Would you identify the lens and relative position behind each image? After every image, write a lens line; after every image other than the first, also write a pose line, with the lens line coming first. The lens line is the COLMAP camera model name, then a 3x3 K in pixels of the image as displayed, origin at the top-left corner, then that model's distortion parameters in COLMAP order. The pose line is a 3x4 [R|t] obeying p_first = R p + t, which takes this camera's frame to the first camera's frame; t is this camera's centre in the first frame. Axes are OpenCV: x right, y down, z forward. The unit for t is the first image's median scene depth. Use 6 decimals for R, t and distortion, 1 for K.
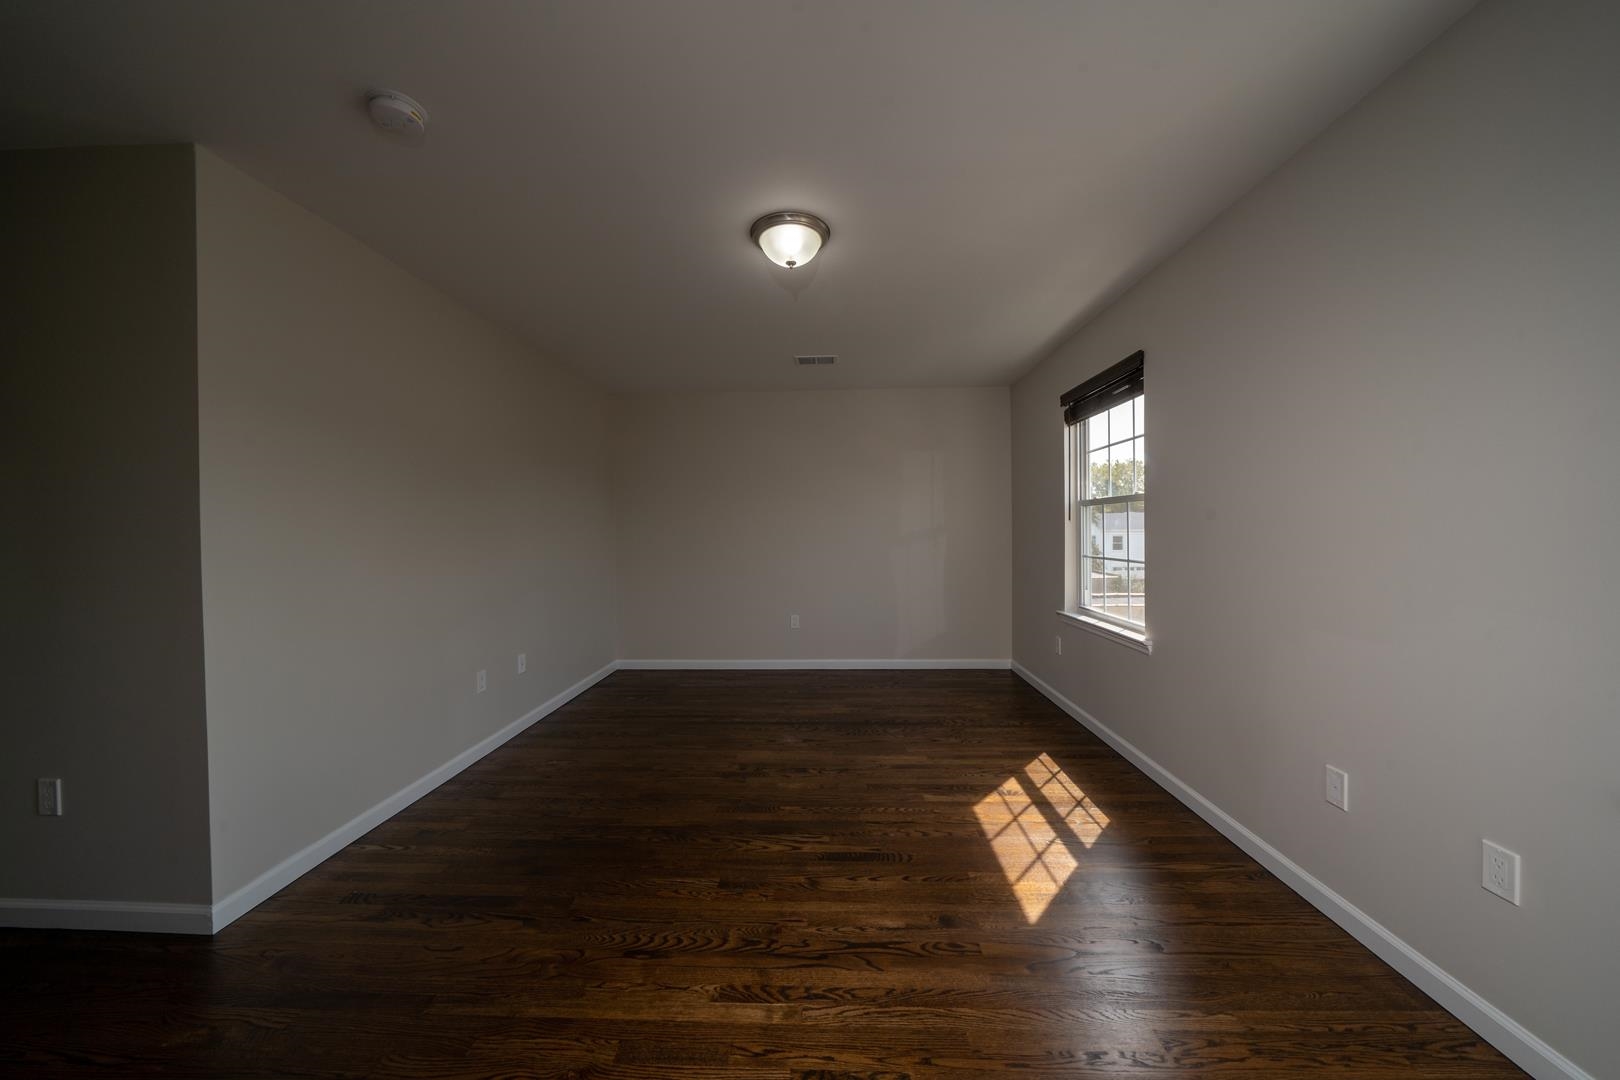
lens RADIAL K [[543.2, 0, 810.0], [0, 543.2, 540.0], [0, 0, 1]] dist [-0.005184, -0.000009]
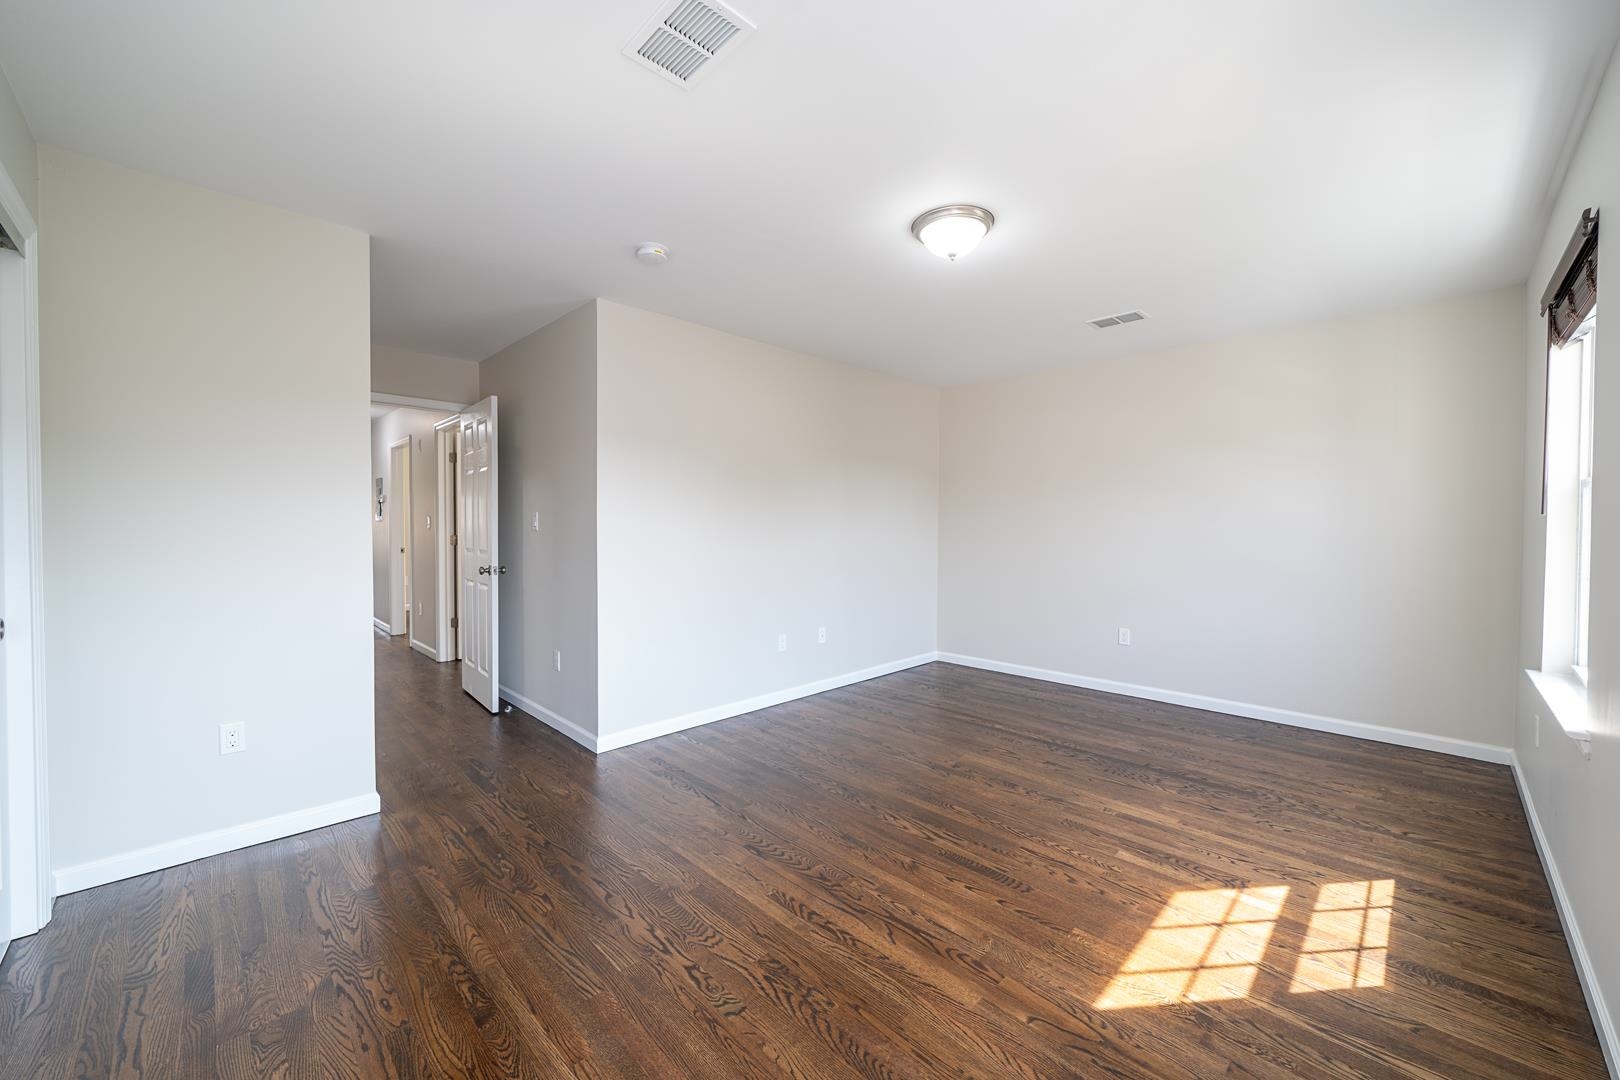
lens RADIAL K [[613.6, 0, 822.9], [0, 613.6, 540.5], [0, 0, 1]] dist [0.001901, 0.000122]
pose [[0.741995, 0.028284, -0.669808, 0.487938], [-0.021539, 0.999600, 0.018349, -0.004705], [0.670059, 0.000812, 0.742308, 0.011365]]
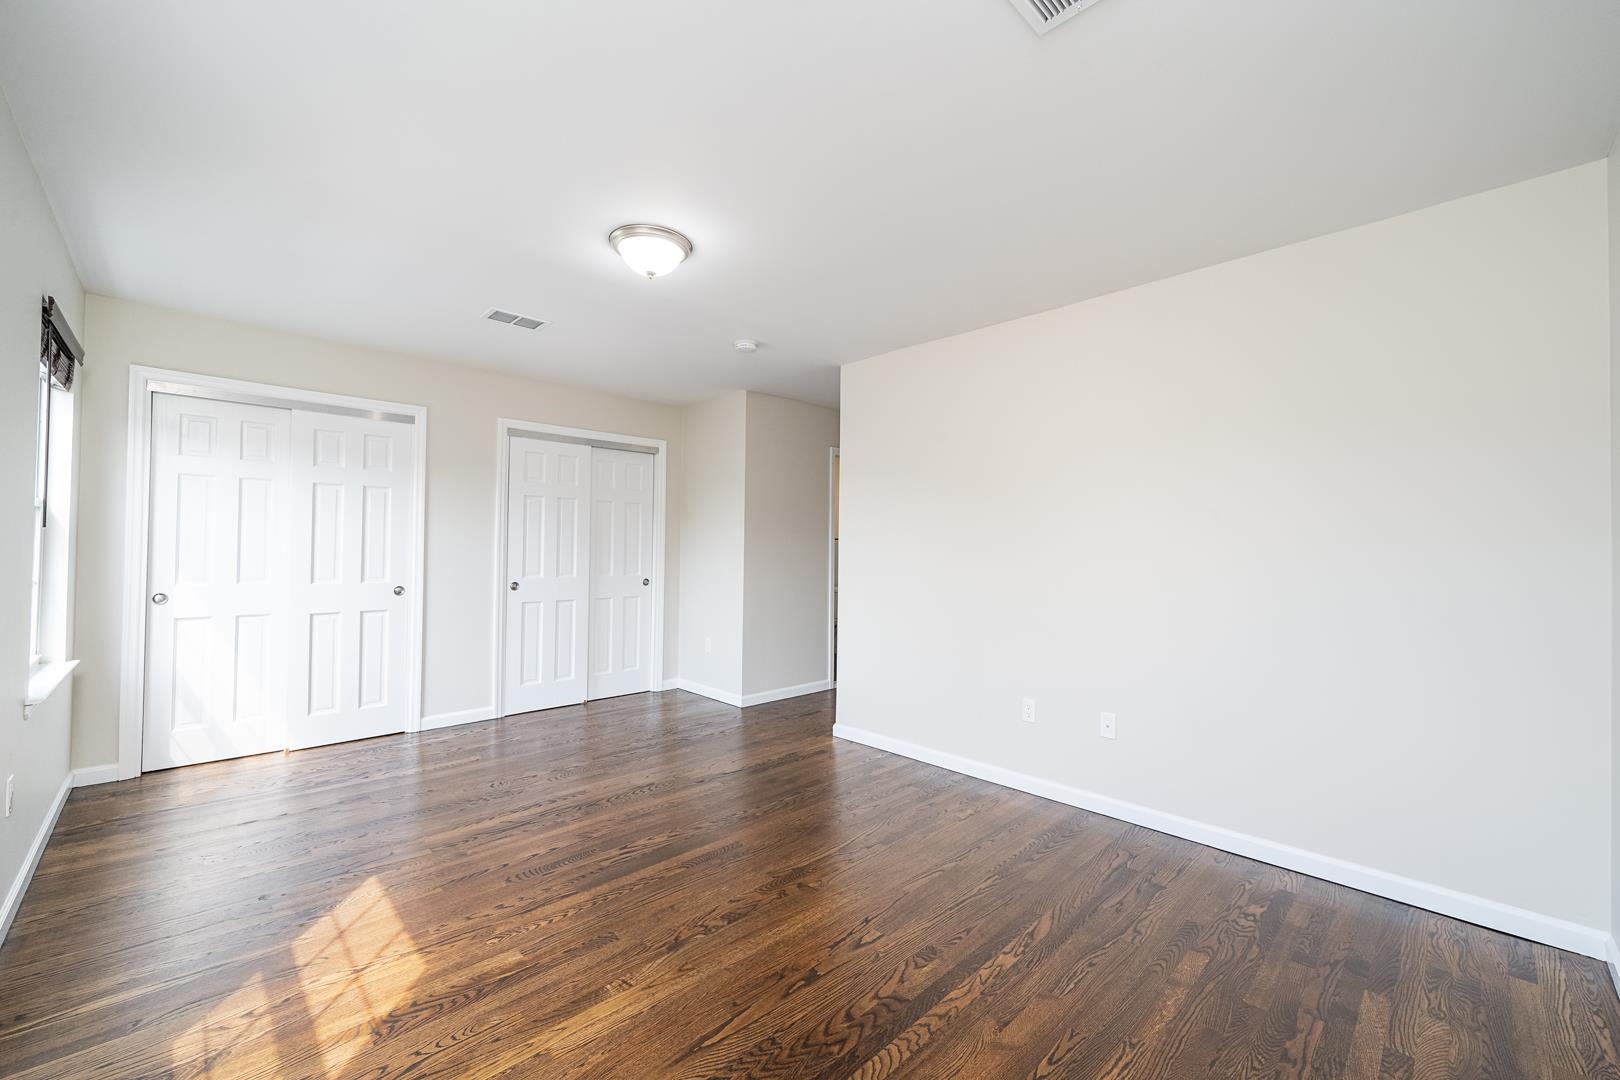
lens RADIAL K [[651.4, 0, 810.0], [0, 651.4, 540.0], [0, 0, 1]] dist [-0.002455, -0.000323]
pose [[-0.688643, -0.007209, -0.725065, 0.541009], [-0.015322, 0.999872, 0.004612, -0.031901], [0.724939, 0.014285, -0.688665, 1.784649]]
